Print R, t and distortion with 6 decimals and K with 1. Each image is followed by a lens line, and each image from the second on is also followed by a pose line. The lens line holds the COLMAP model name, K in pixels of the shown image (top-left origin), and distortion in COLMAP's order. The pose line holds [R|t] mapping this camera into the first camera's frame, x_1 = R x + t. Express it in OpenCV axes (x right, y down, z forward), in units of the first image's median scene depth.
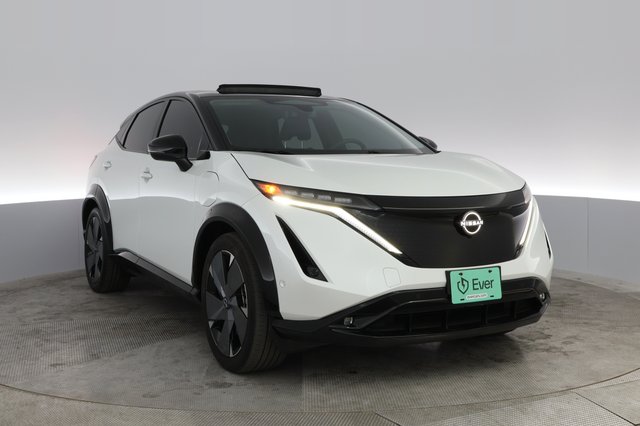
lens RADIAL K [[531.7, 0, 320.0], [0, 531.7, 189.2], [0, 0, 1]] dist [-0.009017, -0.002816]
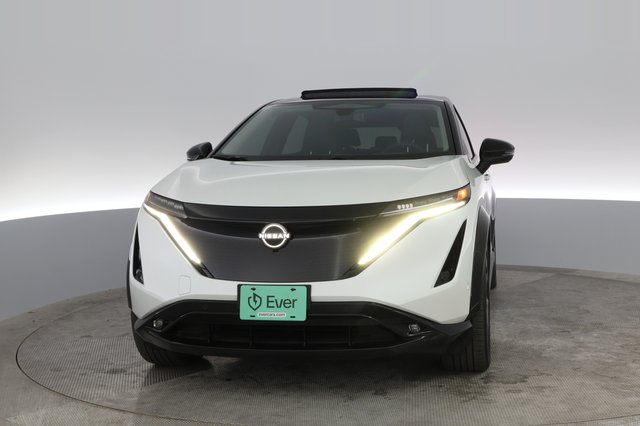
lens RADIAL K [[535.2, 0, 275.8], [0, 535.2, 212.9], [0, 0, 1]] dist [0.005956, 0.002045]
pose [[0.913377, 0.033870, -0.405703, 0.667985], [-0.019991, 0.999062, 0.038400, -0.012273], [0.406623, -0.026964, 0.913198, 0.149847]]
